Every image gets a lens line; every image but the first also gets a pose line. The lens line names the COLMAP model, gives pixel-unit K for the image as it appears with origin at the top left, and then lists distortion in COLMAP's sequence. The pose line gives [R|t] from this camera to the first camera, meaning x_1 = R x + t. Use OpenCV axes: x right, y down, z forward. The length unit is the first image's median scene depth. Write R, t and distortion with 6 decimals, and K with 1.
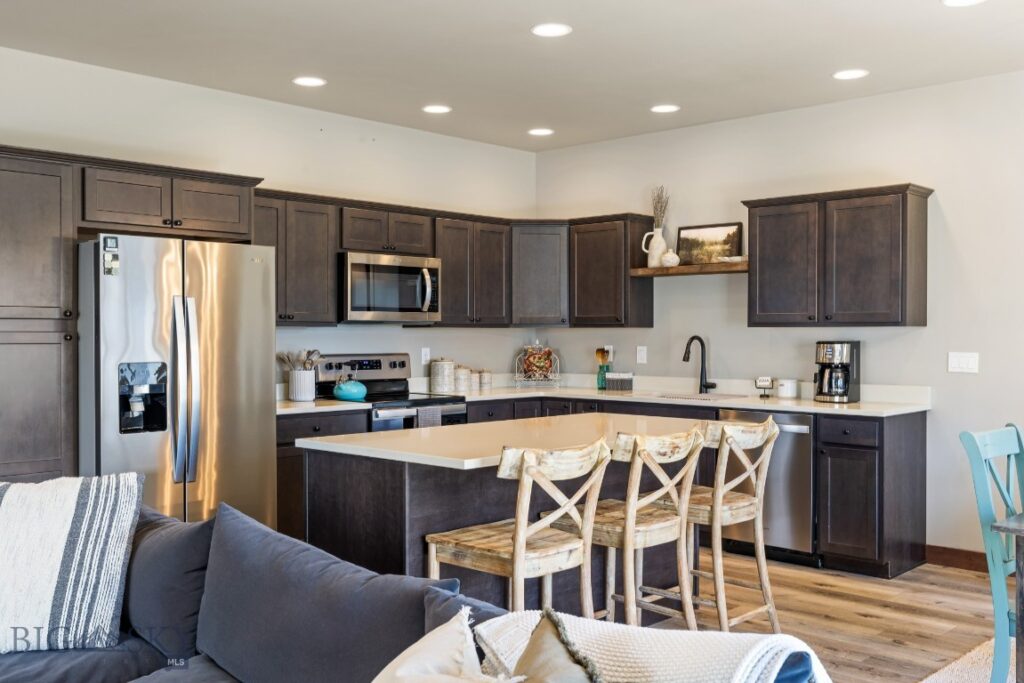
lens RADIAL K [[980.6, 0, 512.0], [0, 980.6, 341.5], [0, 0, 1]] dist [0.009797, 0.001578]
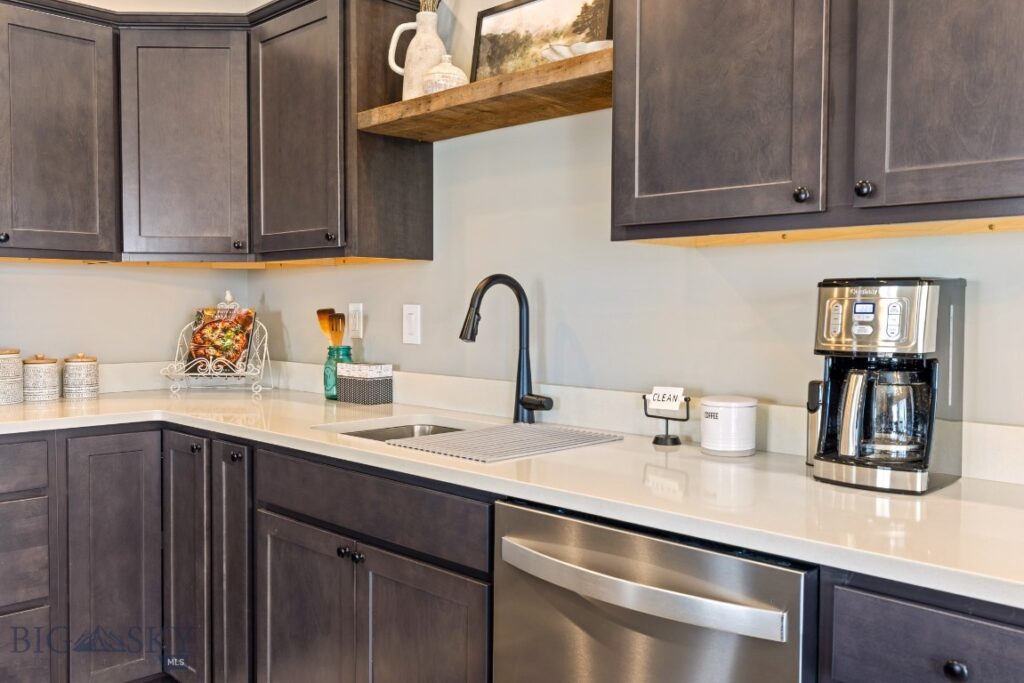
lens RADIAL K [[886.5, 0, 512.0], [0, 886.5, 341.5], [0, 0, 1]] dist [0.003035, 0.010071]
pose [[0.999852, 0.004475, -0.016612, 0.202001], [-0.003937, 0.999471, 0.032272, 0.009472], [0.016747, -0.032202, 0.999341, 0.664527]]
